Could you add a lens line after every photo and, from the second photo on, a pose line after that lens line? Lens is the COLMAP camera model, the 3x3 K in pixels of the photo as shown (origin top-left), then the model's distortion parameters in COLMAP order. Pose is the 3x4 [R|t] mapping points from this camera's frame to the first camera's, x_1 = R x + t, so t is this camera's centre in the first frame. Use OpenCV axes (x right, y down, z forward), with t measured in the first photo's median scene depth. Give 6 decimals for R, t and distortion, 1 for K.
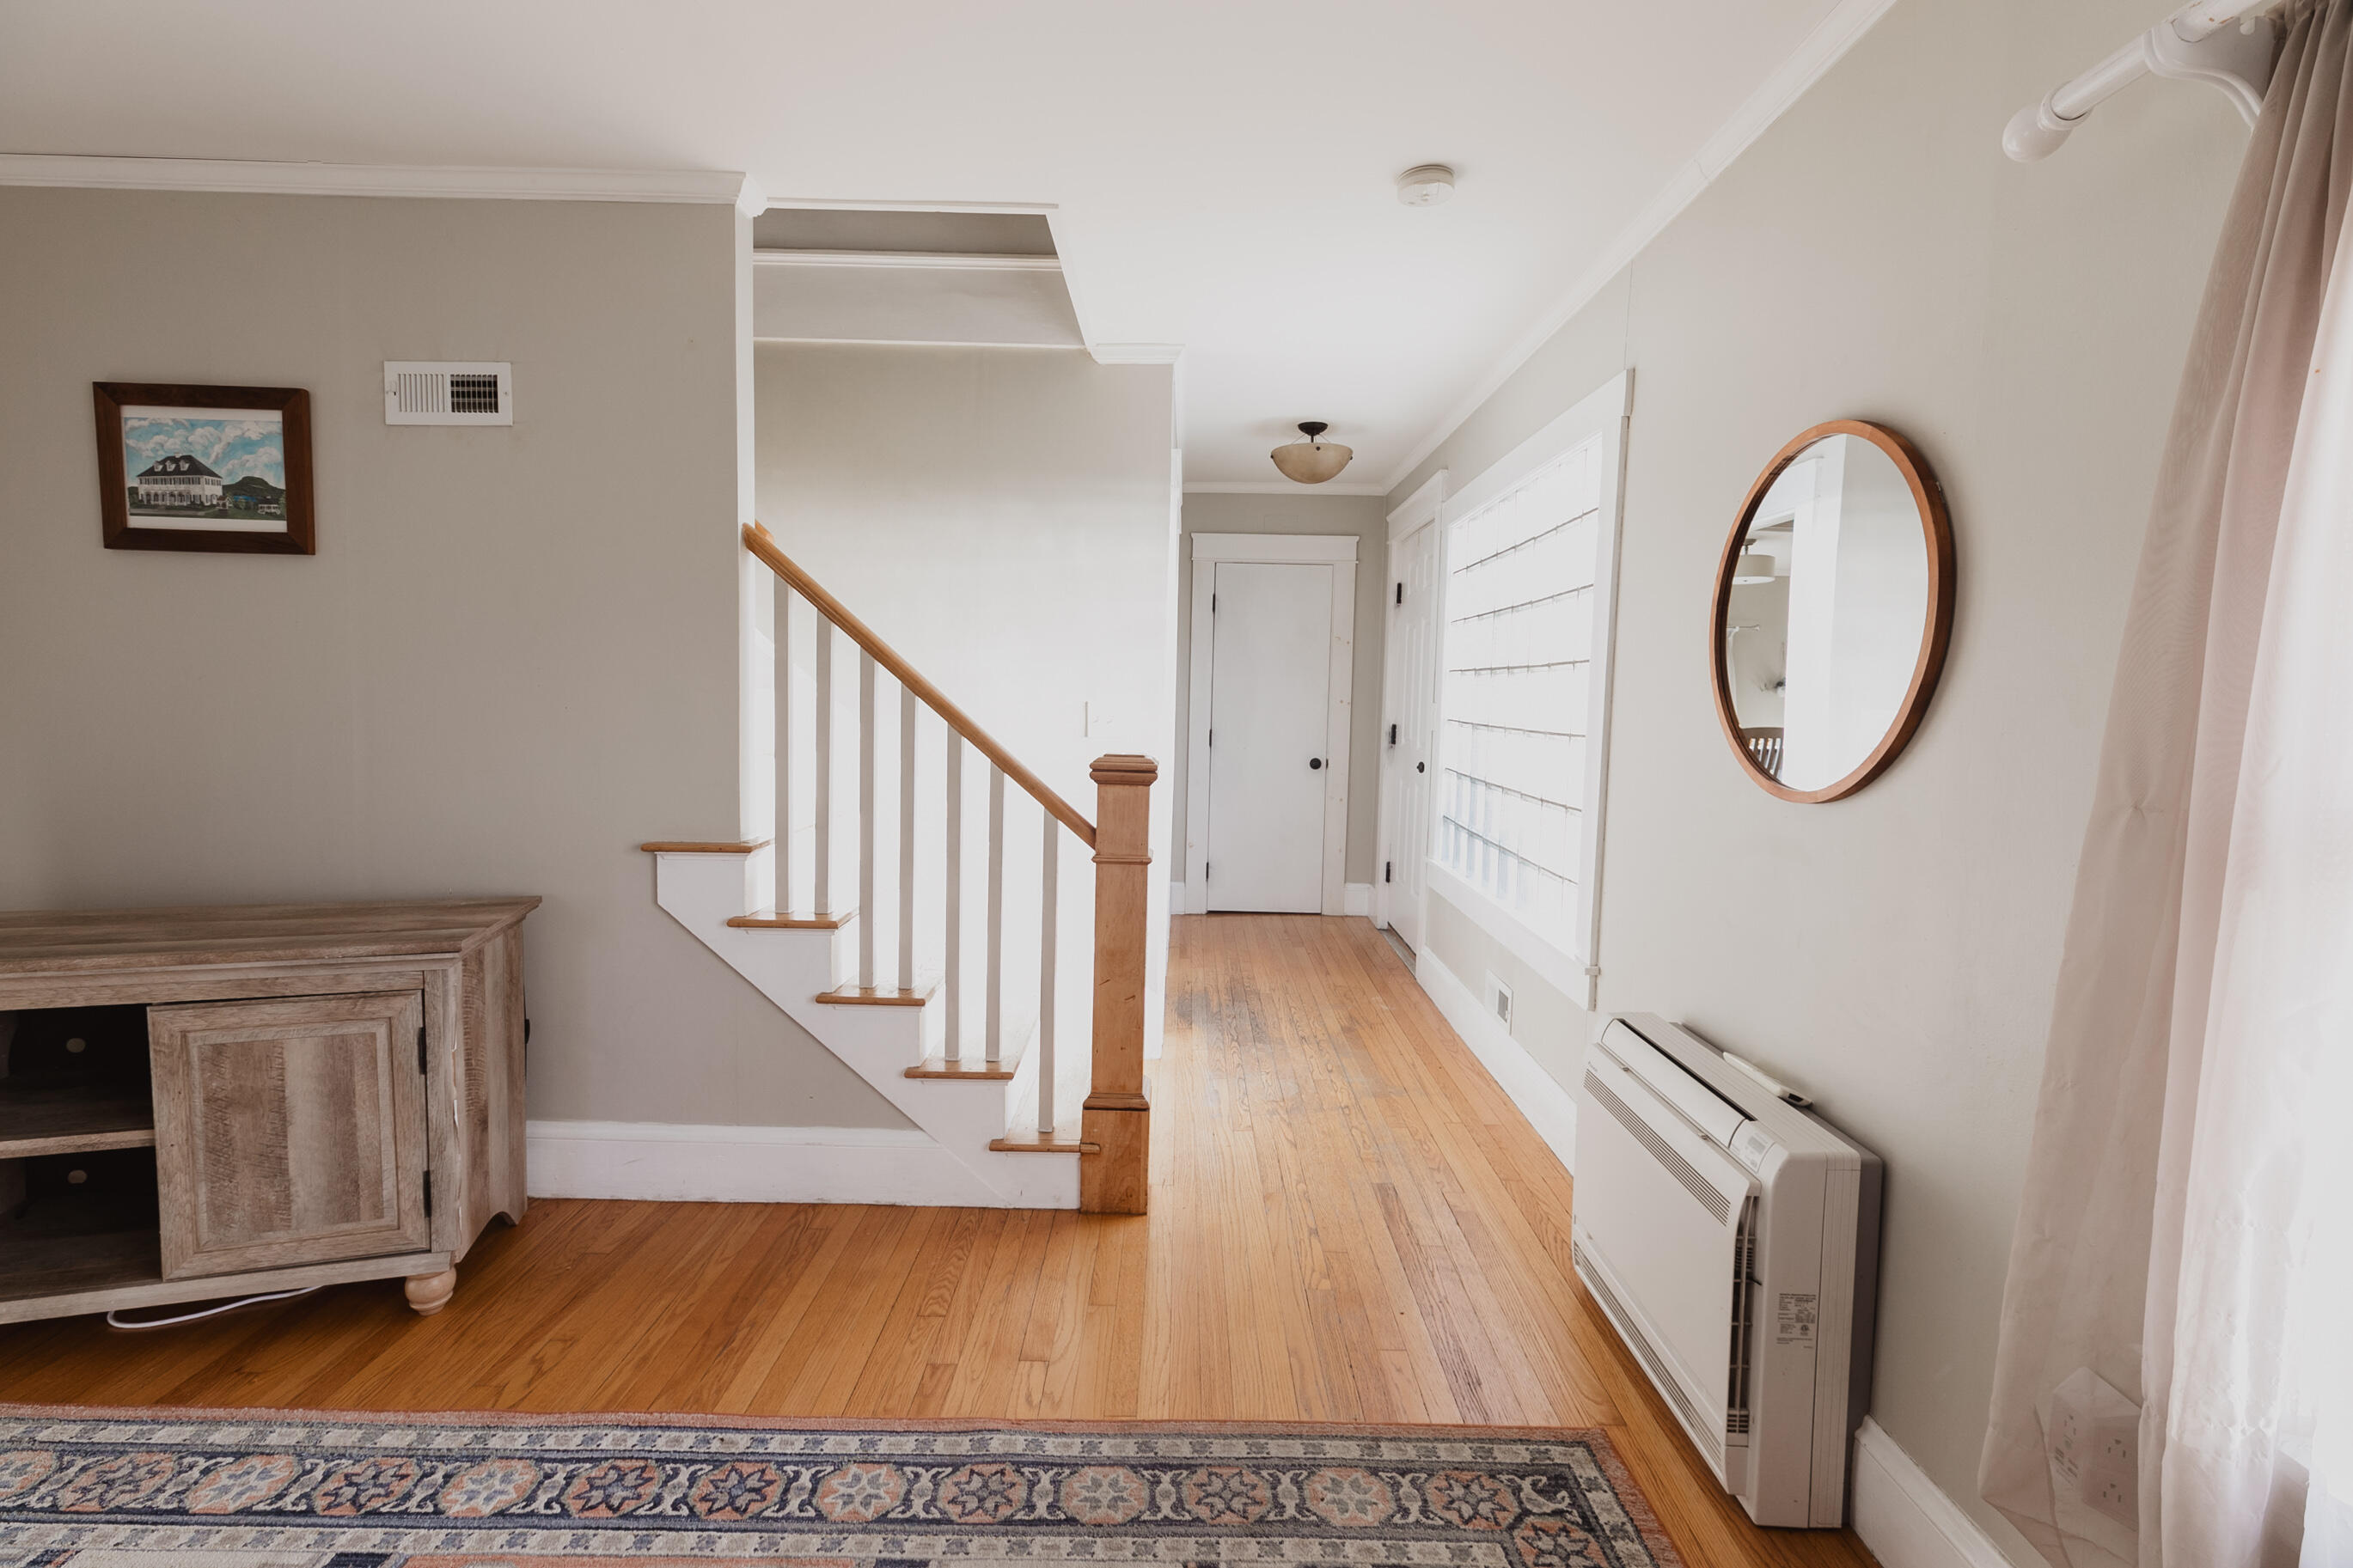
lens RADIAL K [[1044.3, 0, 1174.6], [0, 1044.3, 771.1], [0, 0, 1]] dist [0.005335, -0.000110]
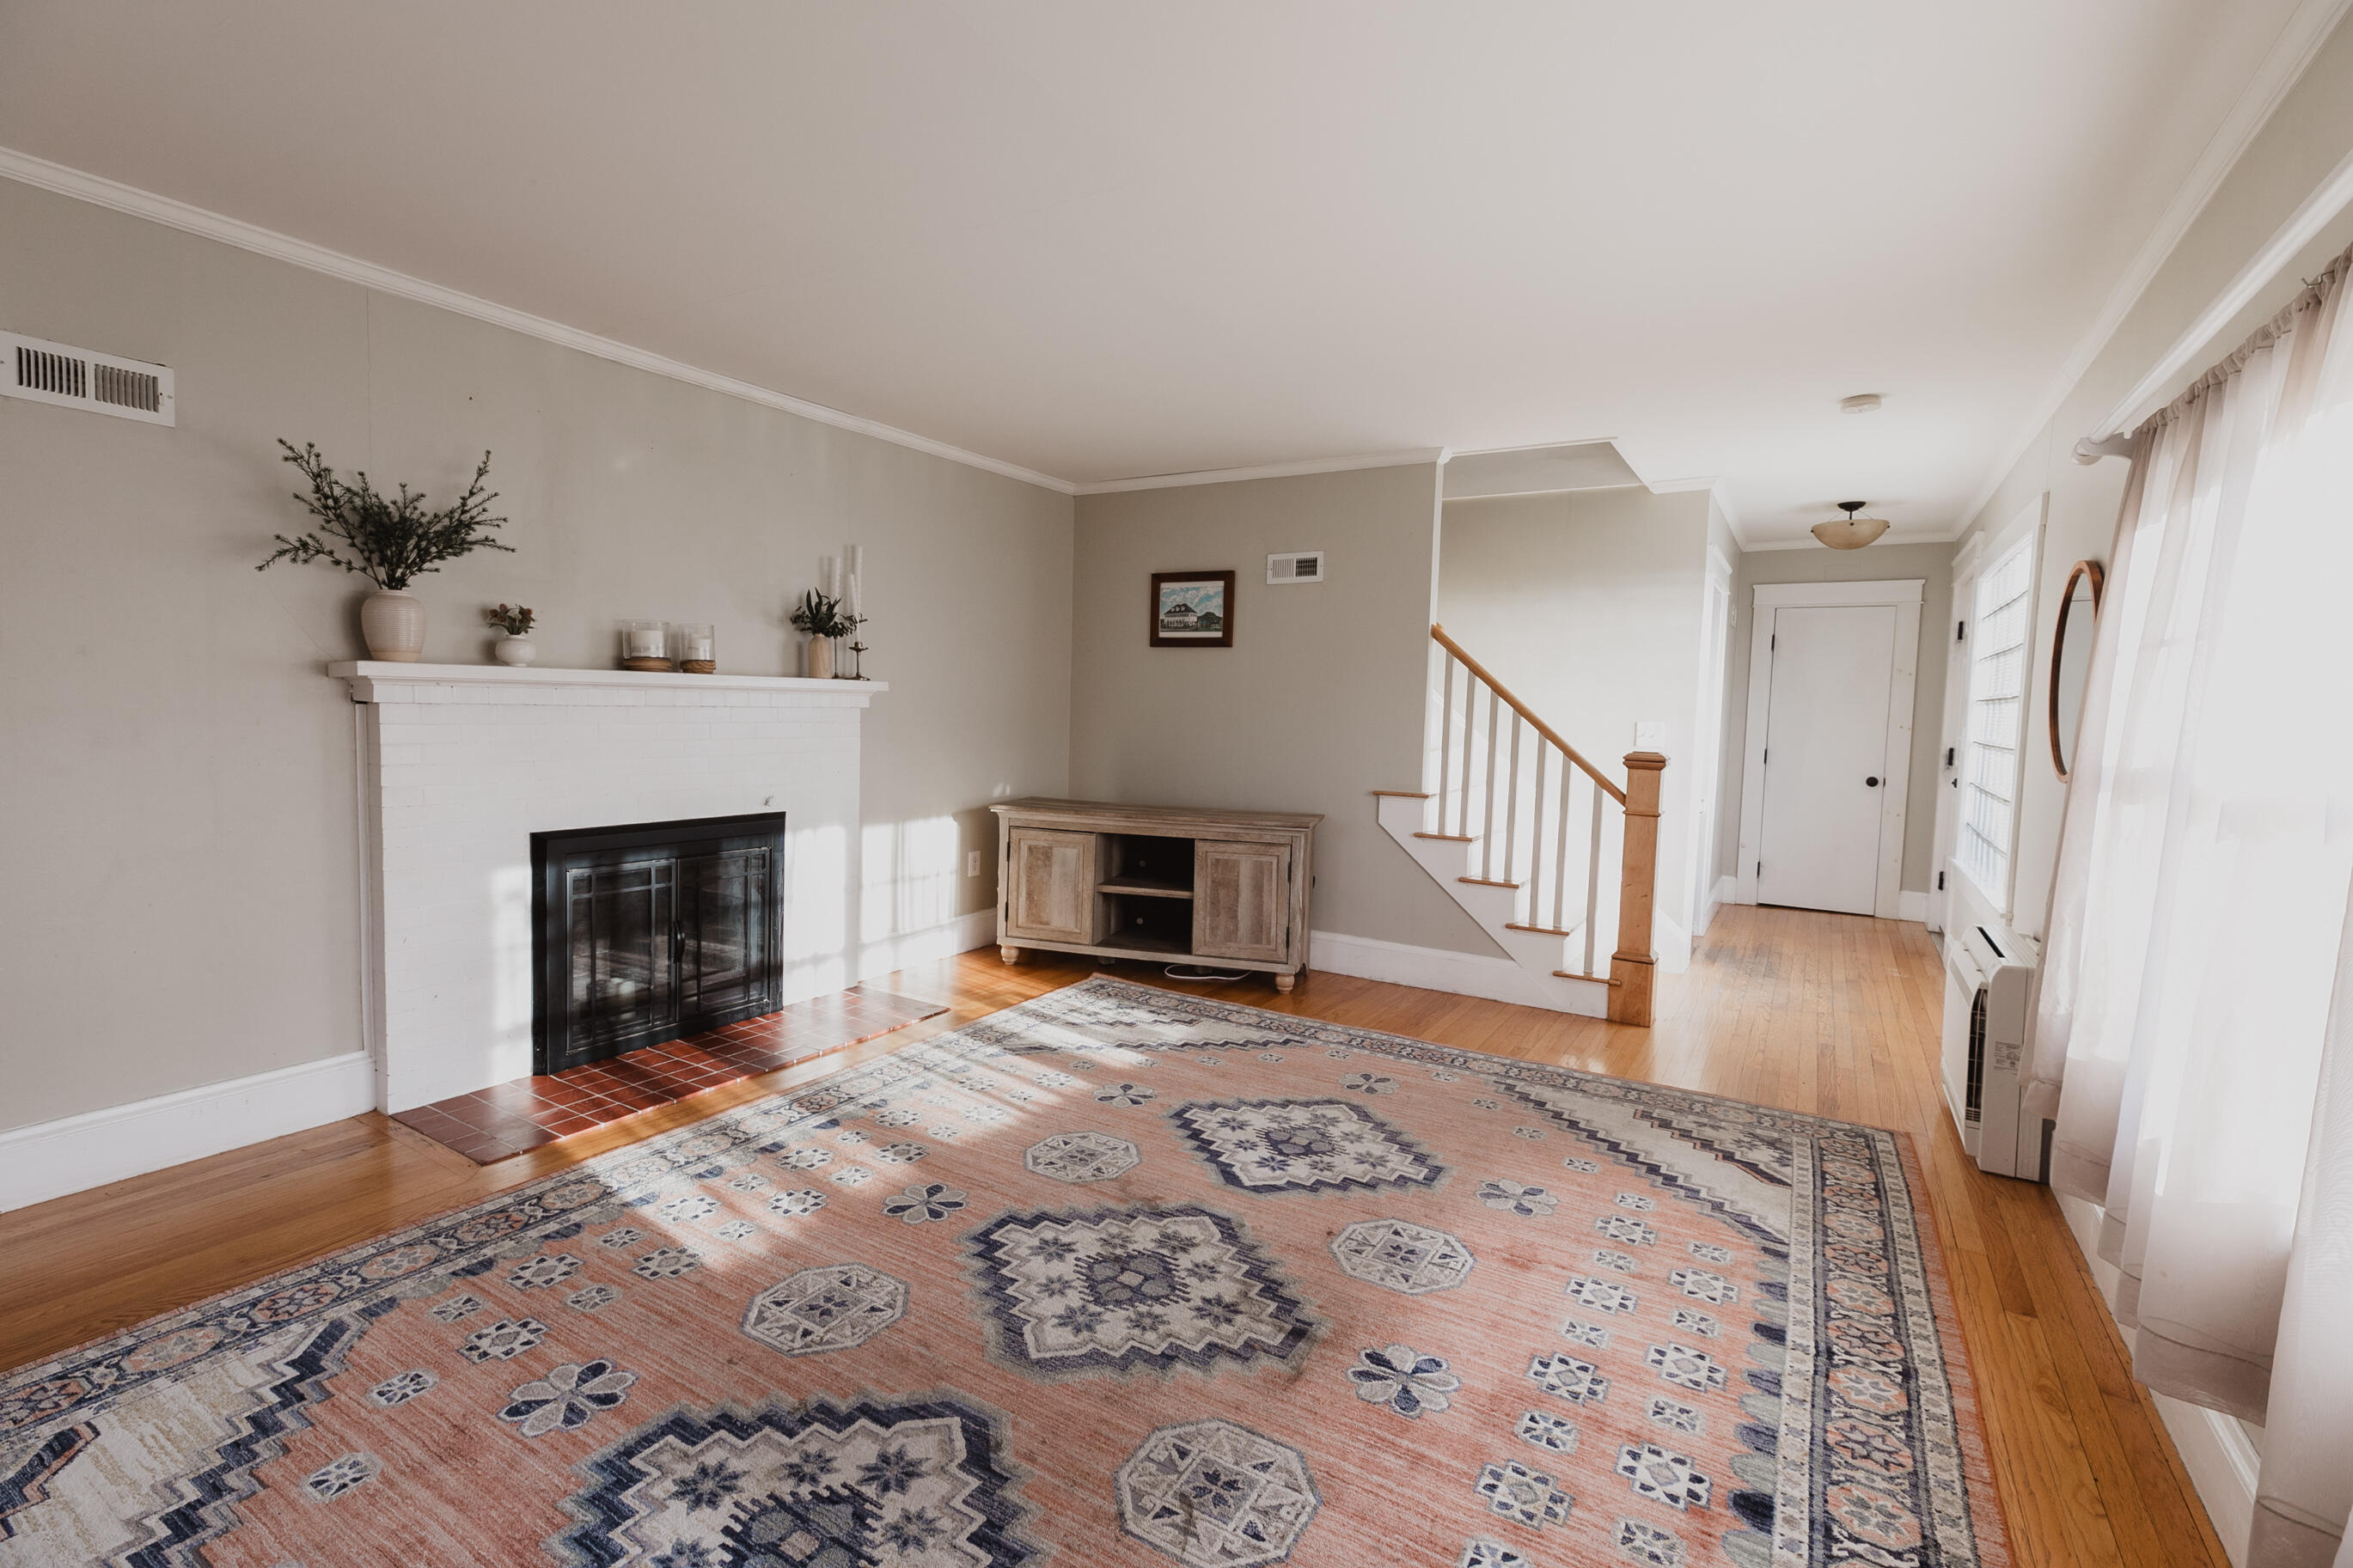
lens RADIAL K [[1044.3, 0, 1171.5], [0, 1044.3, 768.8], [0, 0, 1]] dist [0.005335, -0.000110]
pose [[0.854697, 0.035170, -0.517934, 0.175555], [-0.048429, 0.998753, -0.012097, 0.070334], [0.516863, 0.035422, 0.855335, -0.859744]]
